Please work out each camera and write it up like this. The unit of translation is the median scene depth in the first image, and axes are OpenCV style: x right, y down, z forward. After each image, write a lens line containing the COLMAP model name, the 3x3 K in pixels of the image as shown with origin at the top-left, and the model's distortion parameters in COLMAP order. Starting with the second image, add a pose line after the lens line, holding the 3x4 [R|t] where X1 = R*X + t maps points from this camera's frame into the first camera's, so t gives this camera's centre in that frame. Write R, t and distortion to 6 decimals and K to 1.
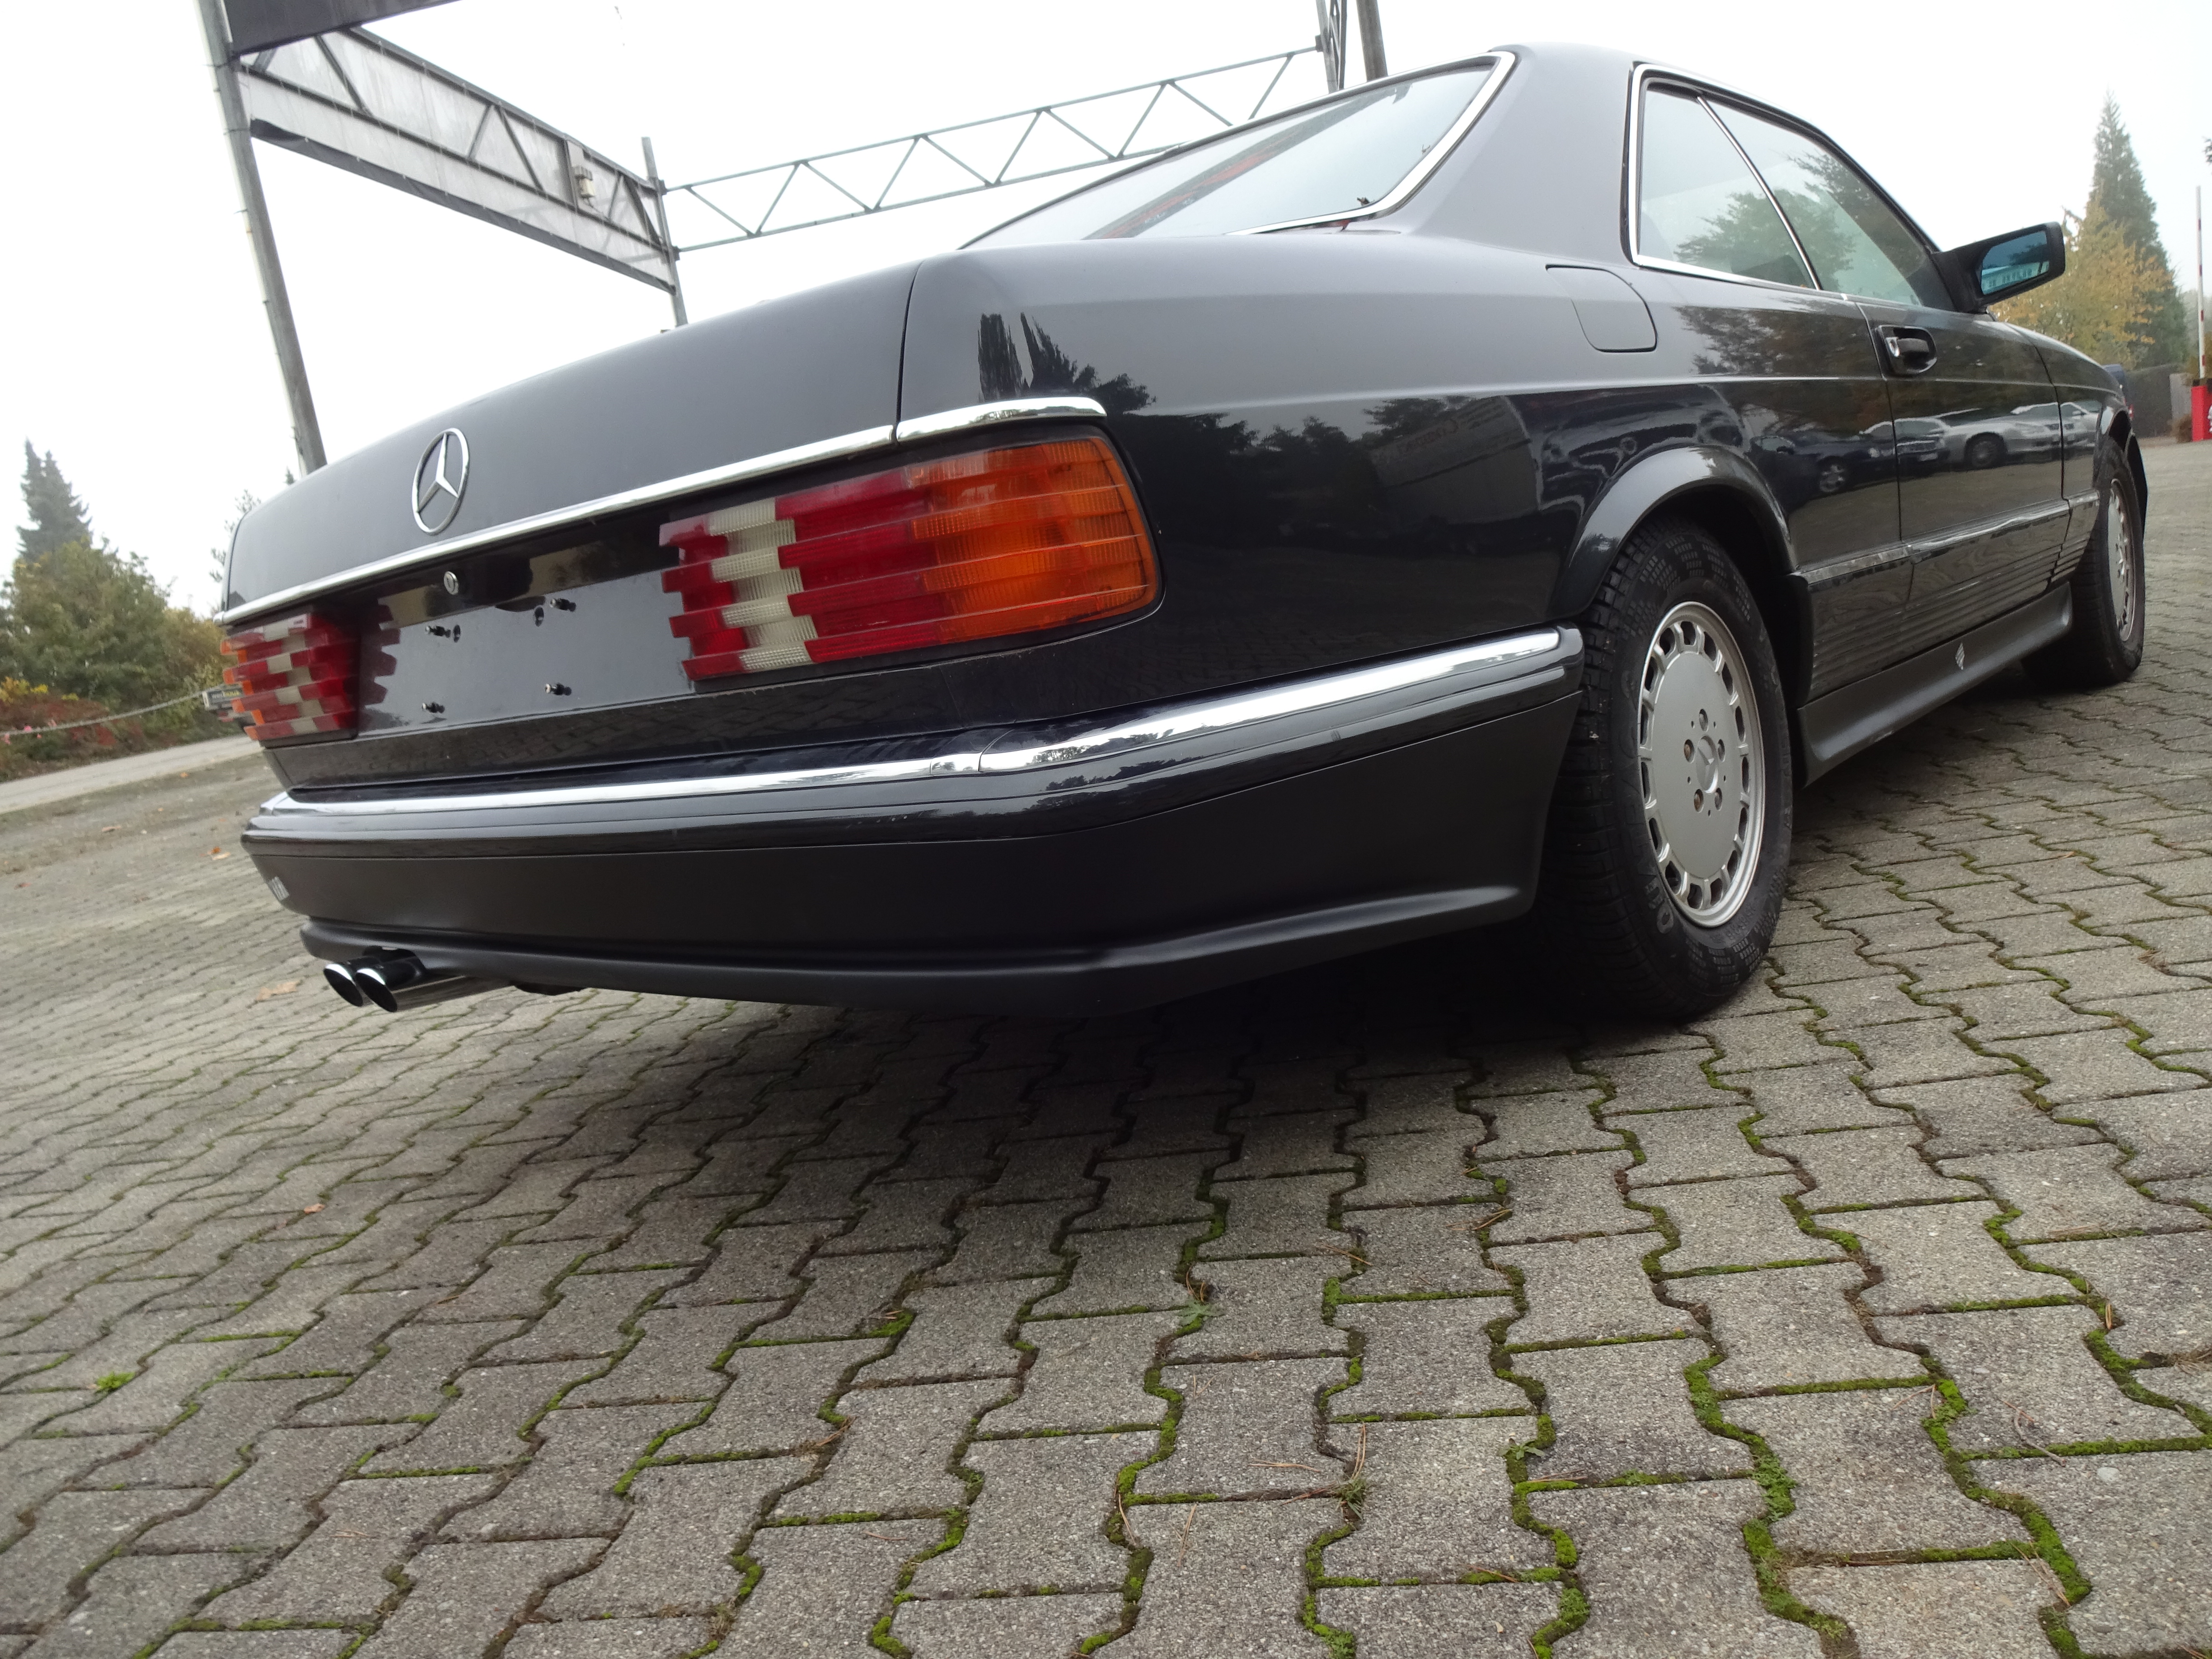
lens RADIAL K [[1621.5, 0, 1109.0], [0, 1621.5, 835.7], [0, 0, 1]] dist [-0.010909, -0.001674]
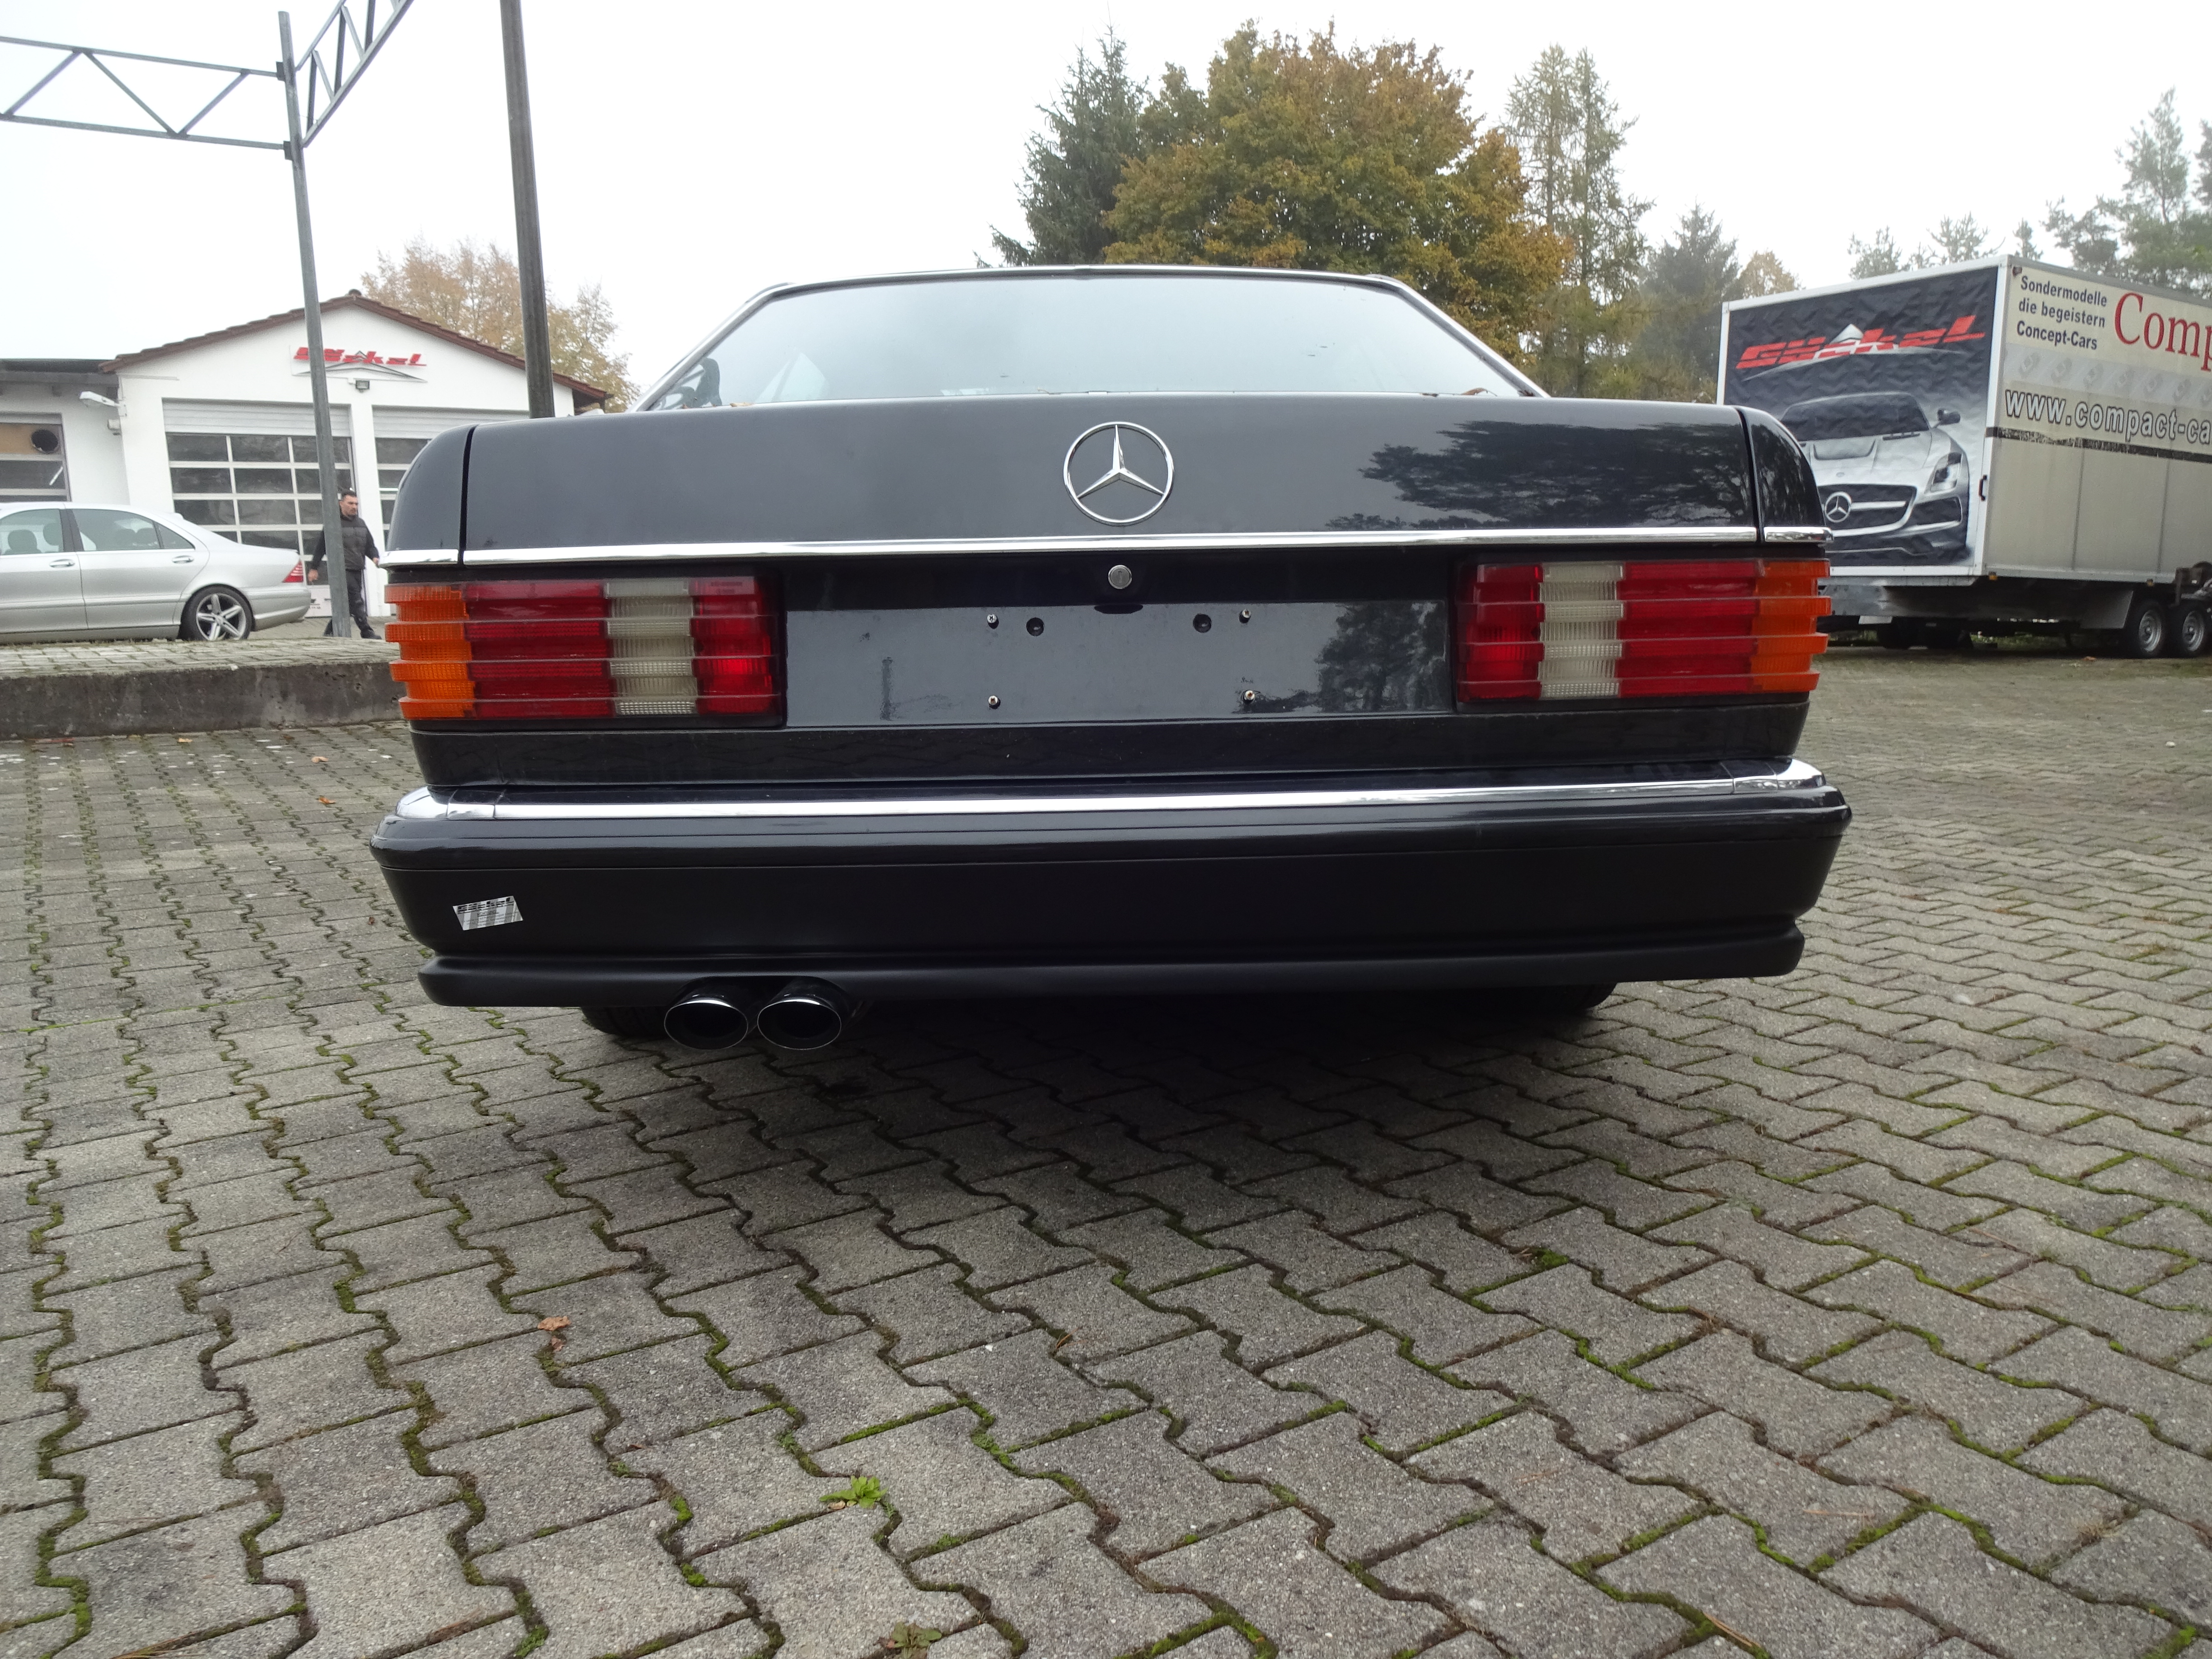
lens RADIAL K [[1621.5, 0, 1108.9], [0, 1621.5, 831.2], [0, 0, 1]] dist [-0.010909, -0.001674]
pose [[0.731425, 0.043809, 0.680514, -1.172973], [0.006289, 0.997458, -0.070972, 0.072518], [-0.681893, 0.056190, 0.729290, 0.331816]]
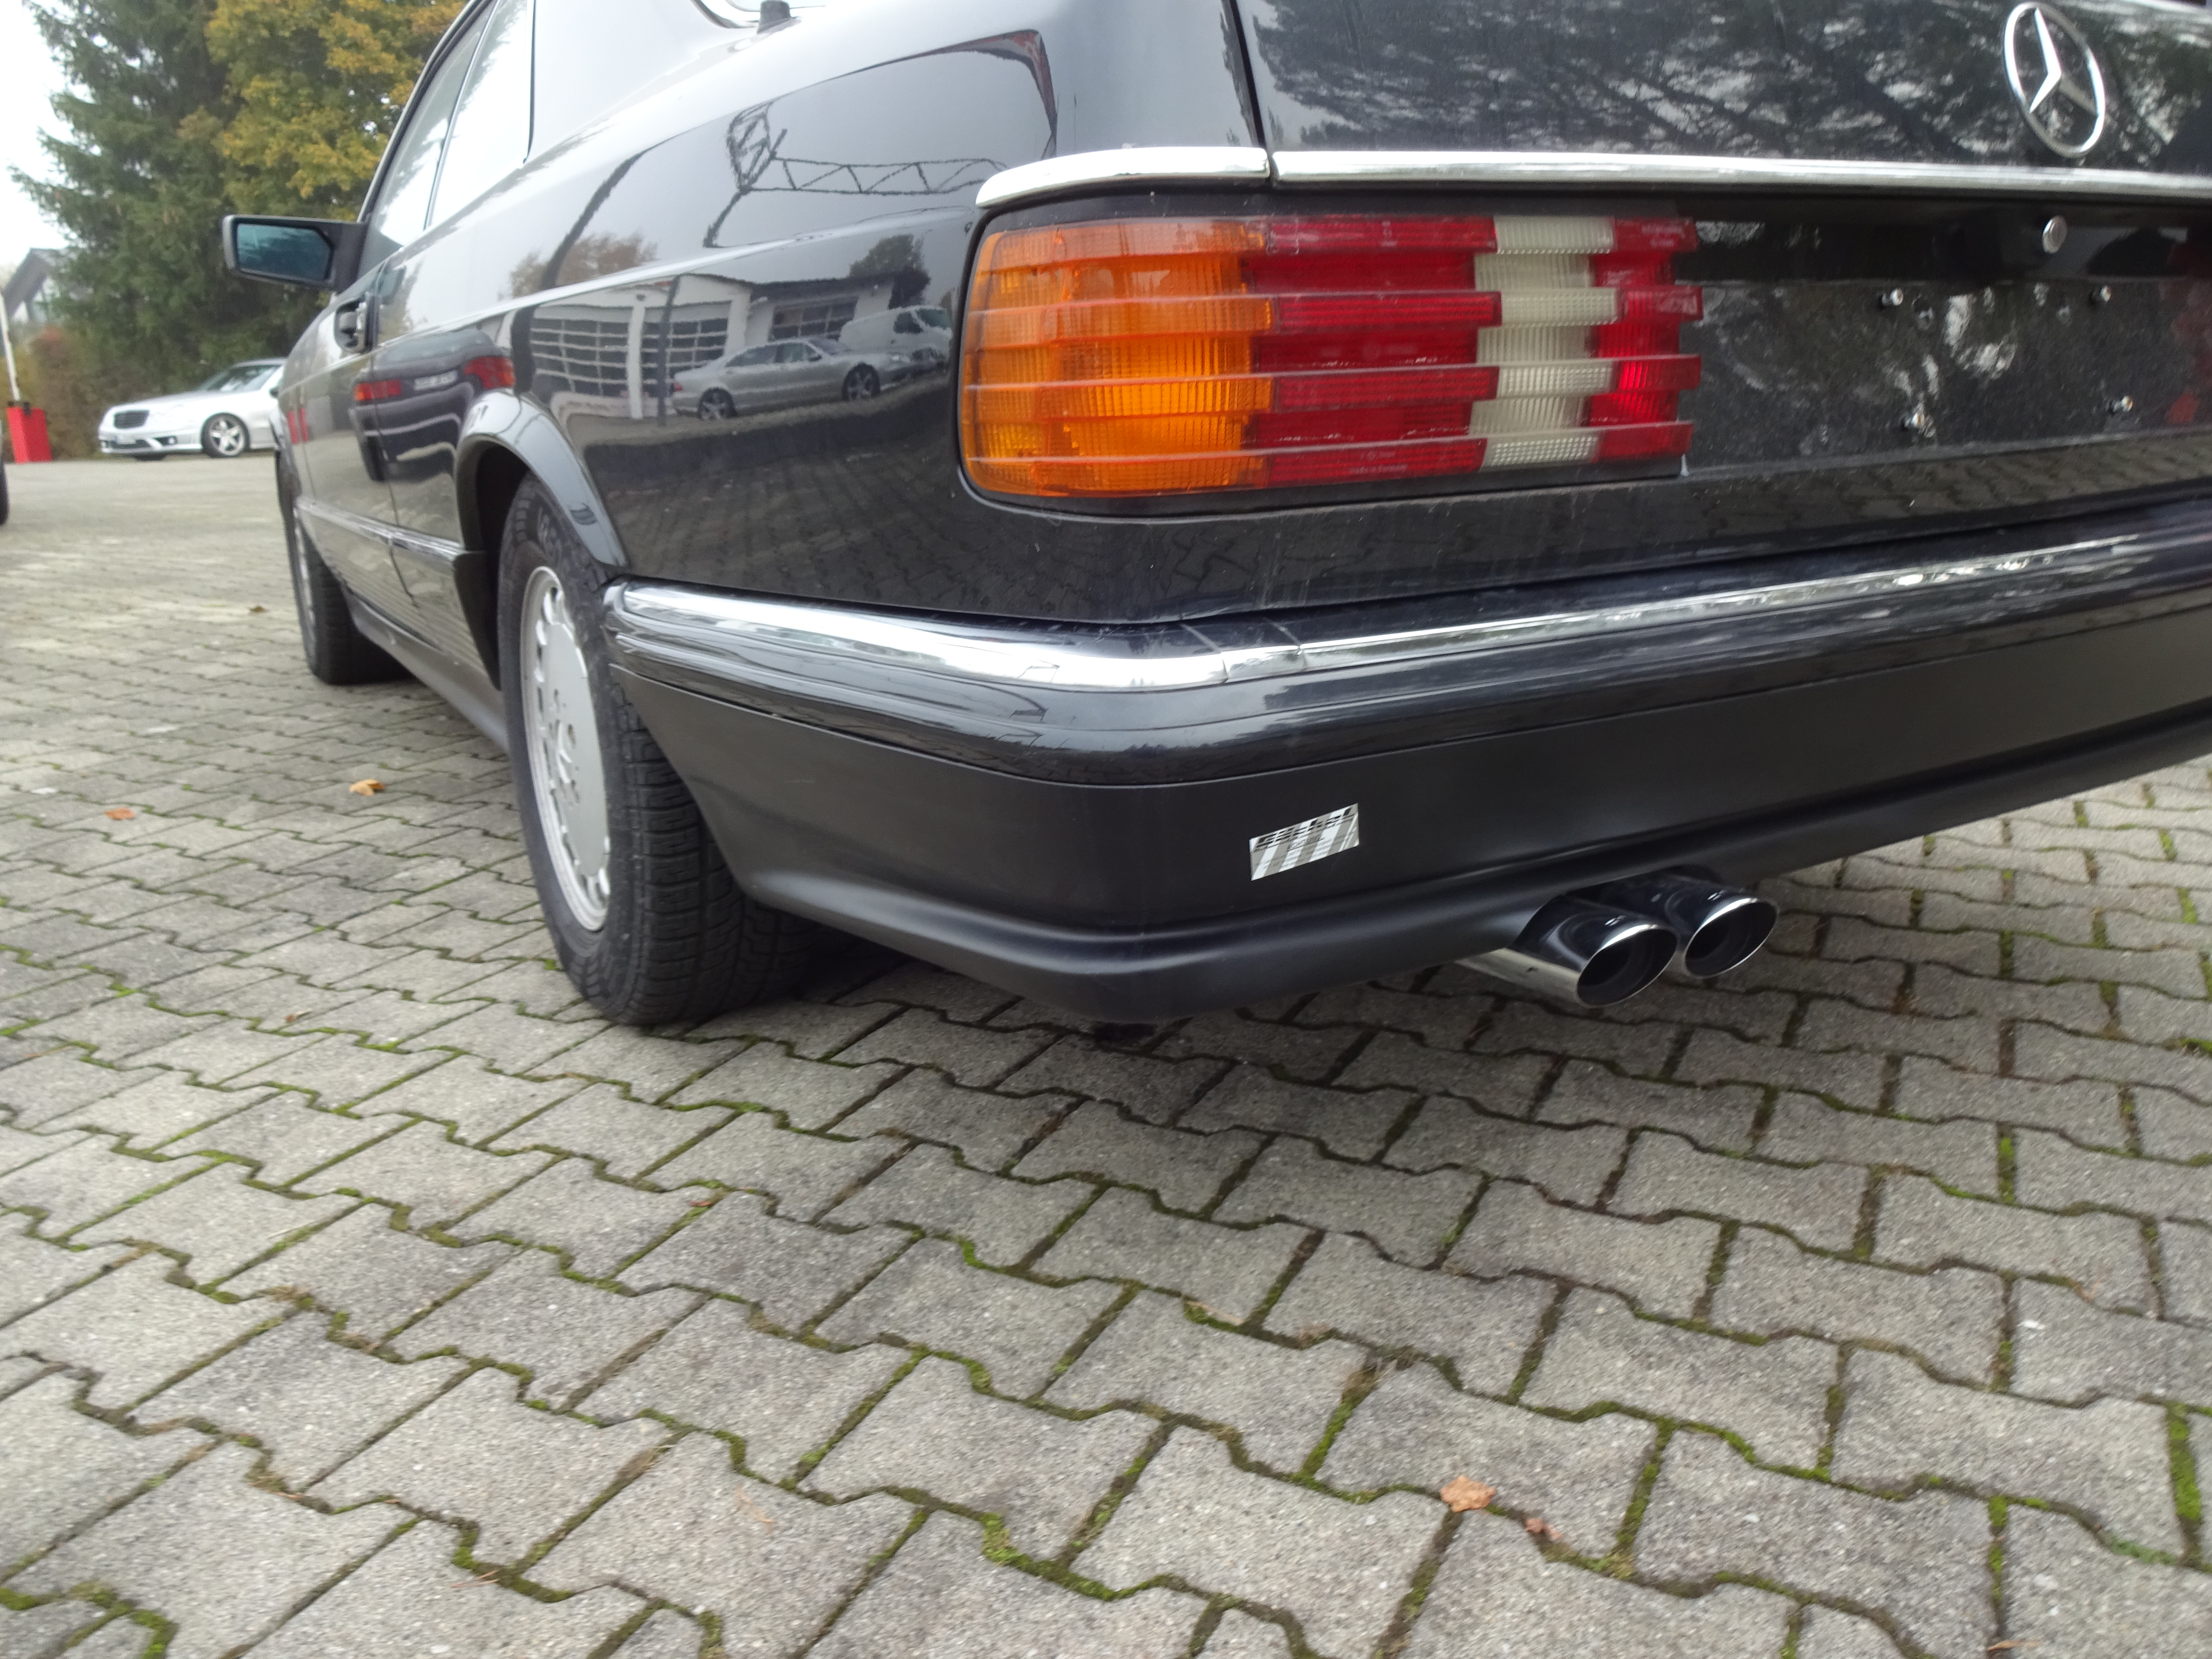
lens RADIAL K [[1621.5, 0, 1111.9], [0, 1621.5, 830.7], [0, 0, 1]] dist [-0.010909, -0.001674]
pose [[0.321376, -0.110836, 0.940443, -1.325979], [0.134925, 0.988353, 0.070375, -0.009244], [-0.937290, 0.104273, 0.332588, 1.289289]]
